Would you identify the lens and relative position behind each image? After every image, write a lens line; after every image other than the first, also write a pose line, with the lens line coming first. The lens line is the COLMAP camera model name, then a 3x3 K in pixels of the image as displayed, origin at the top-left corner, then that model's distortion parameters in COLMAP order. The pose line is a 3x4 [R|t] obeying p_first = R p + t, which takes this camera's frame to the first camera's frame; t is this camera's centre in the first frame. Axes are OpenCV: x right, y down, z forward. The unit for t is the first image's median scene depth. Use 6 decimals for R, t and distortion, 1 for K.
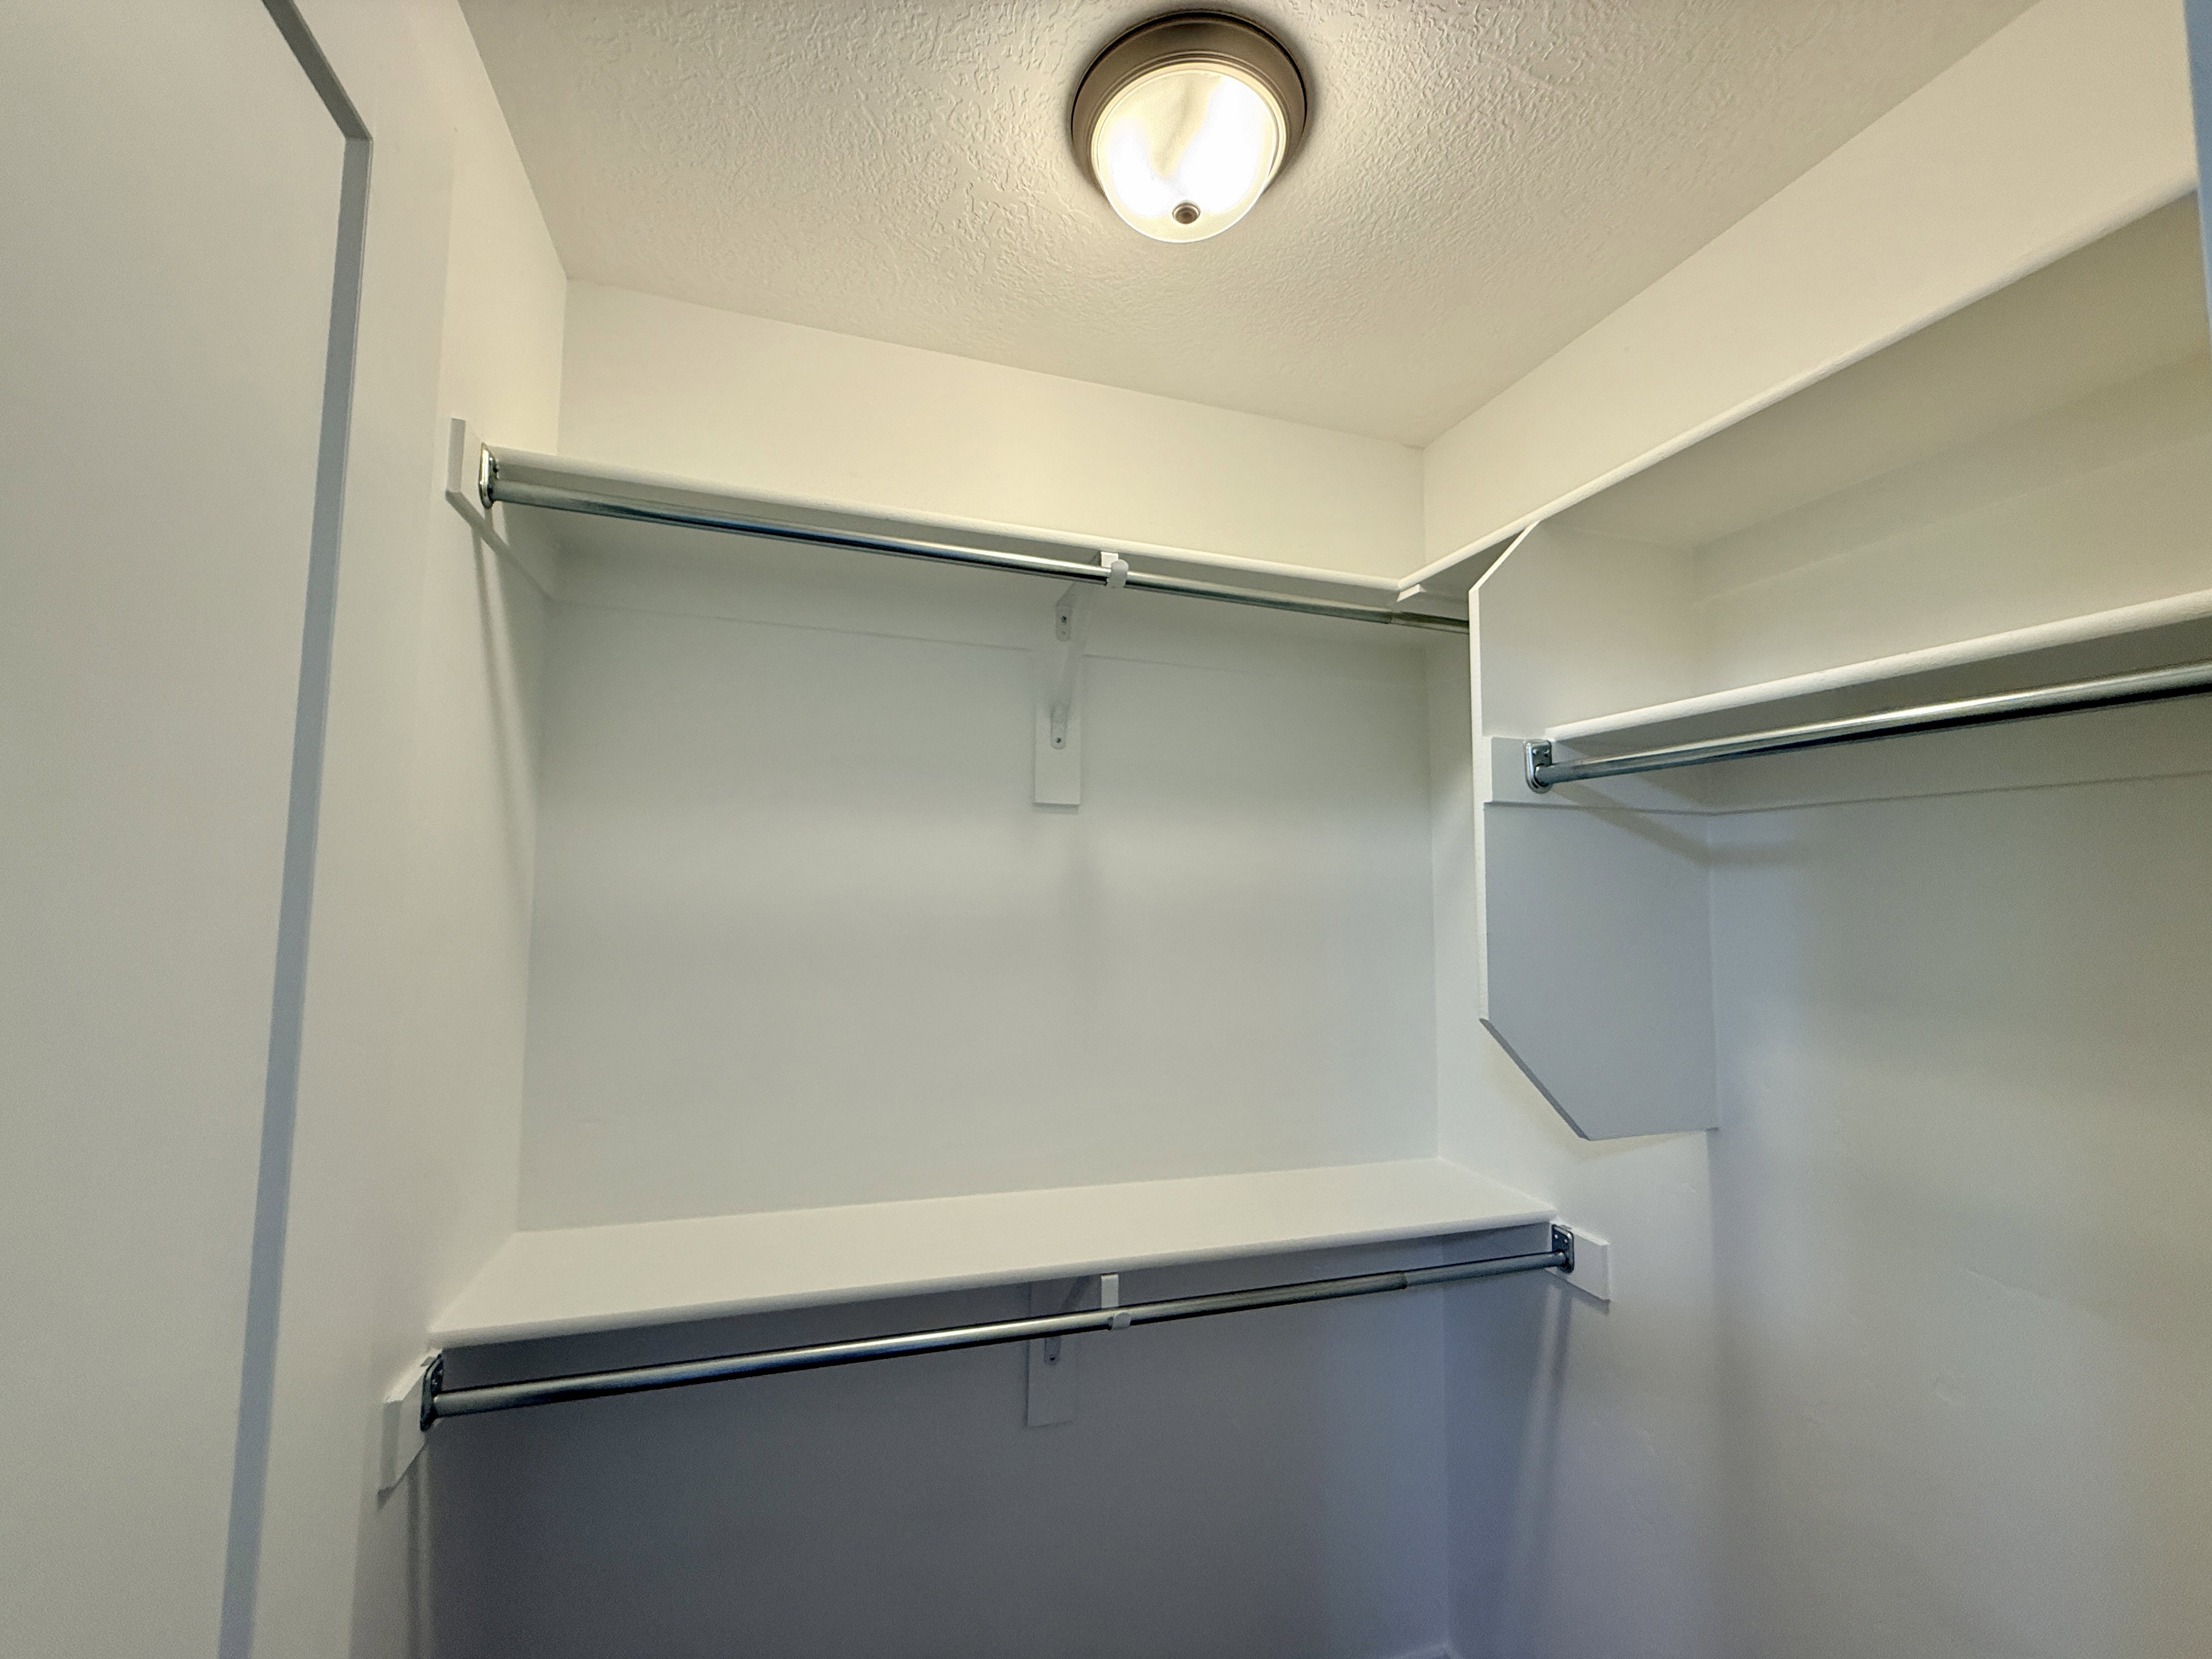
lens RADIAL K [[879.8, 0, 1099.8], [0, 879.8, 826.4], [0, 0, 1]] dist [-0.002623, 0.000195]
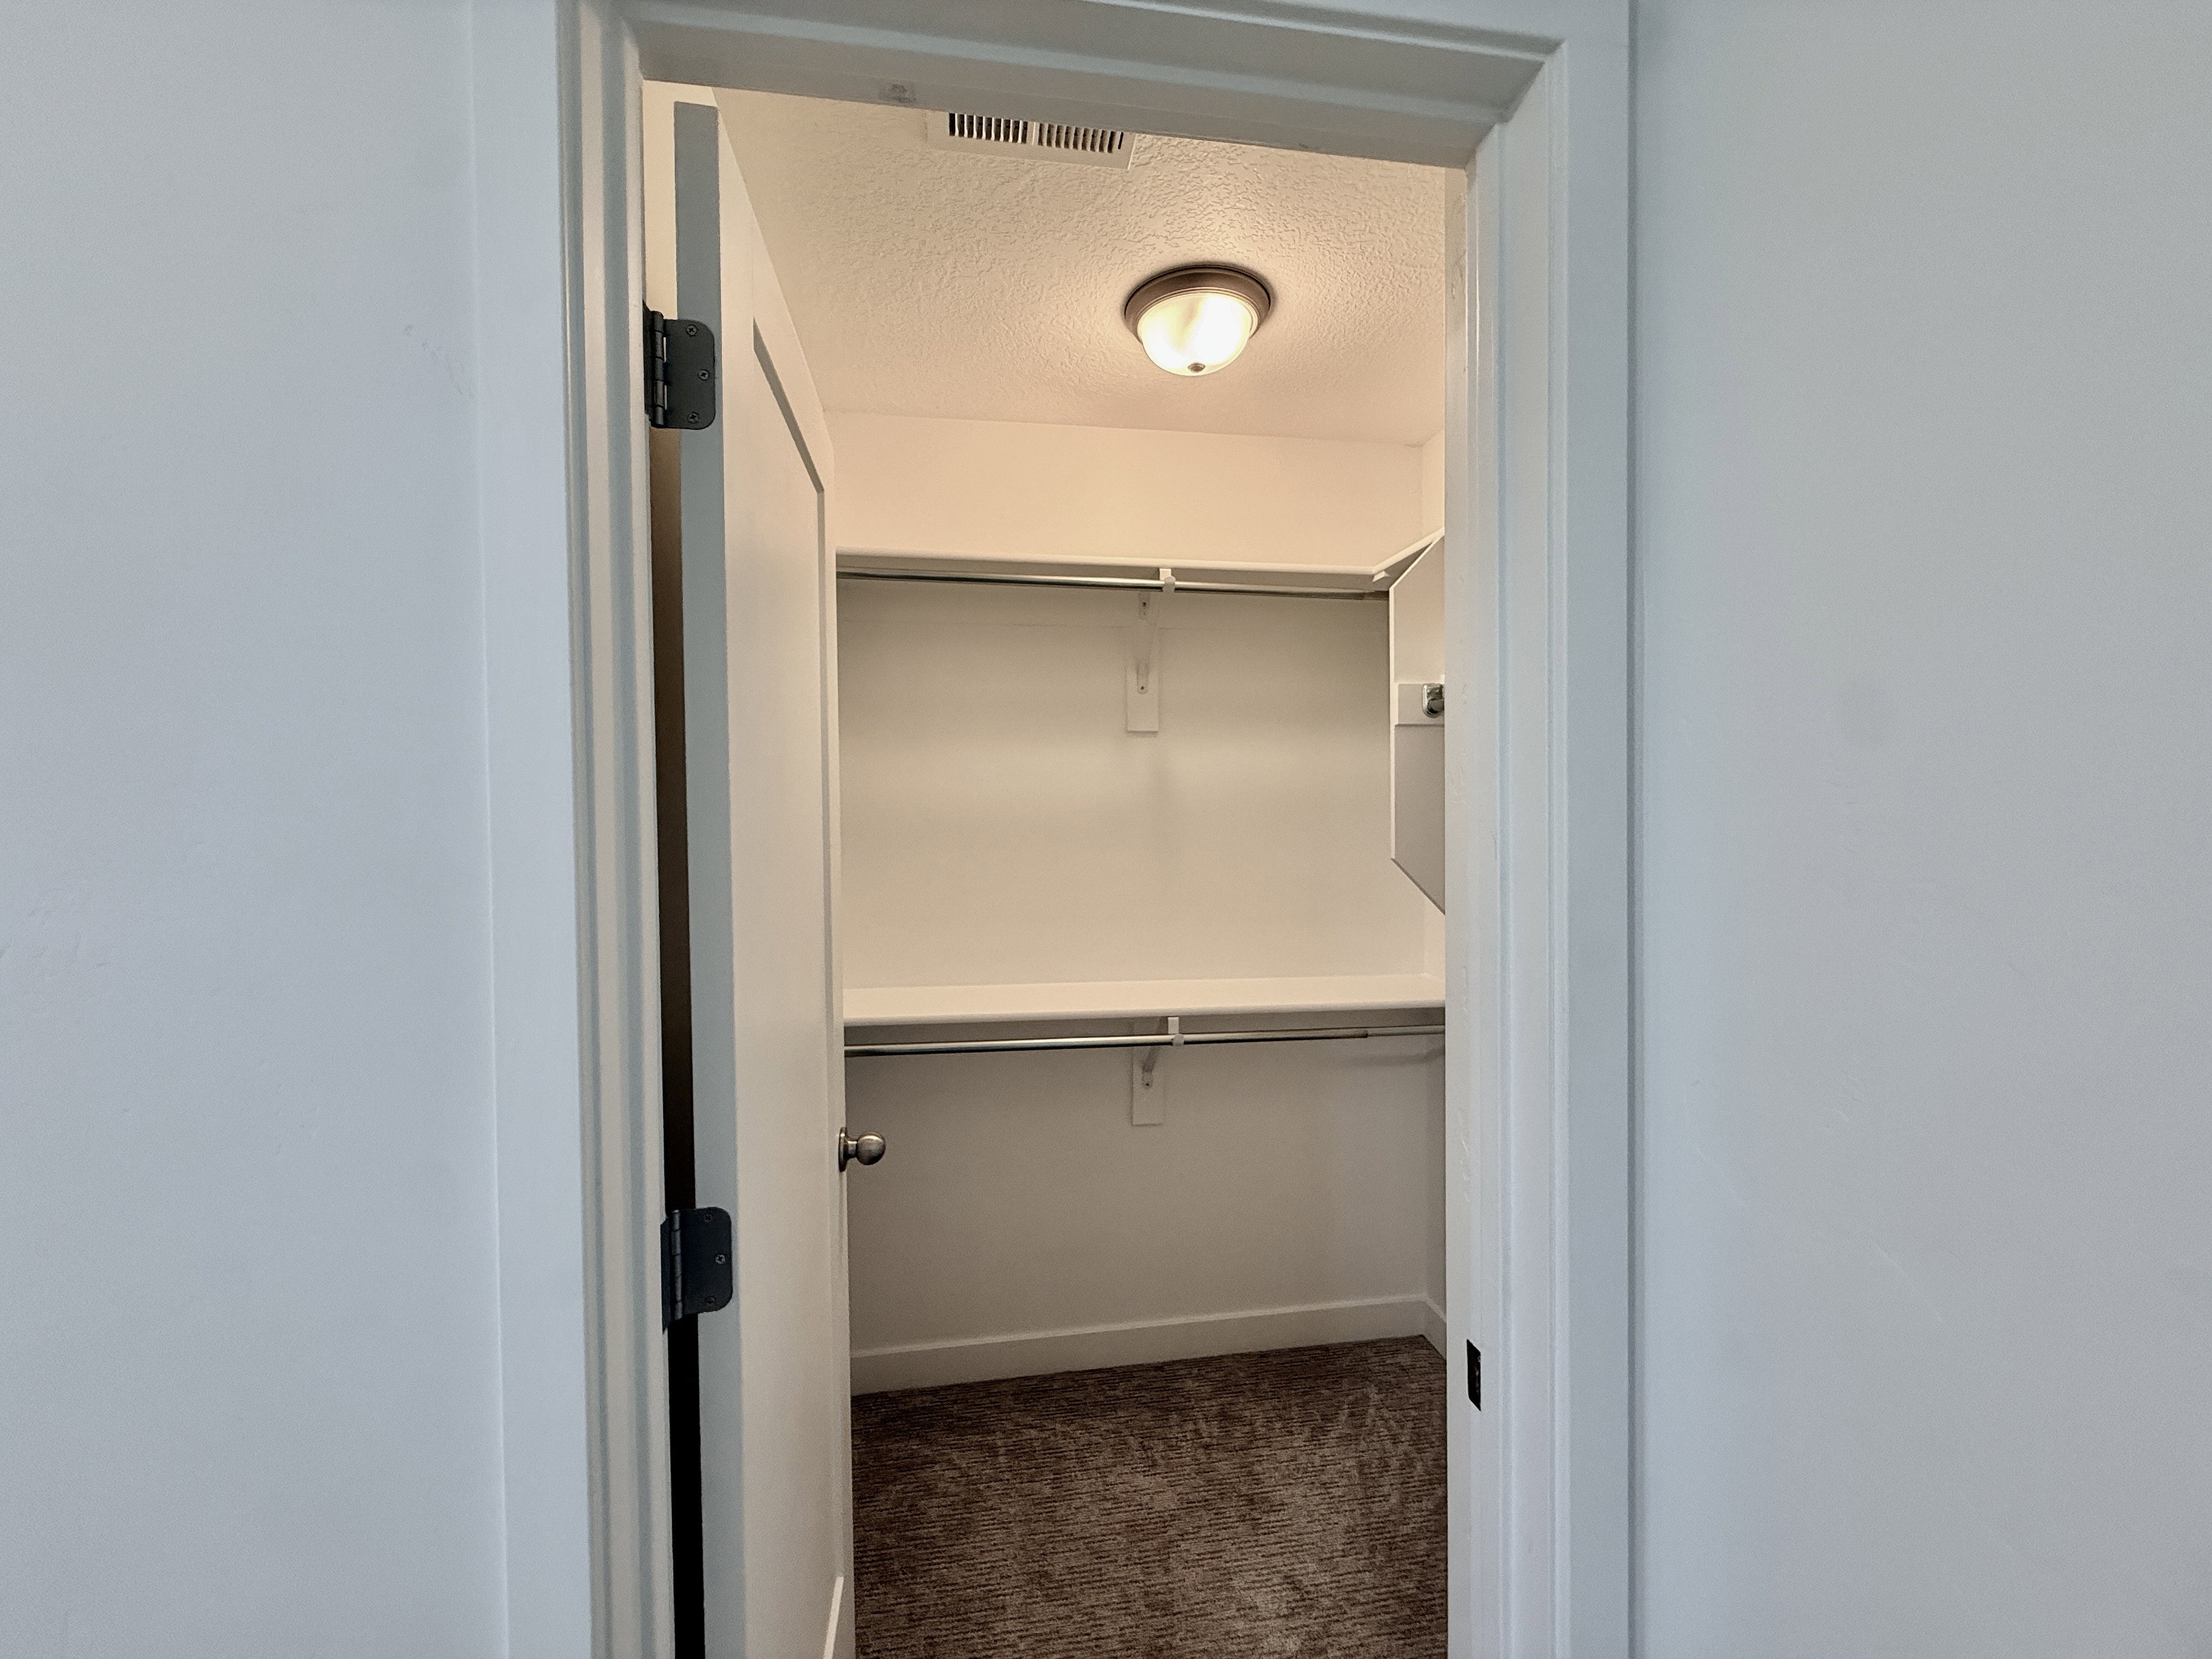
lens RADIAL K [[879.8, 0, 1106.6], [0, 879.8, 821.9], [0, 0, 1]] dist [-0.002623, 0.000195]
pose [[0.987468, -0.016411, -0.156965, 0.148748], [0.030889, 0.995440, 0.090246, -0.010021], [0.154768, -0.093964, 0.983472, -0.600938]]
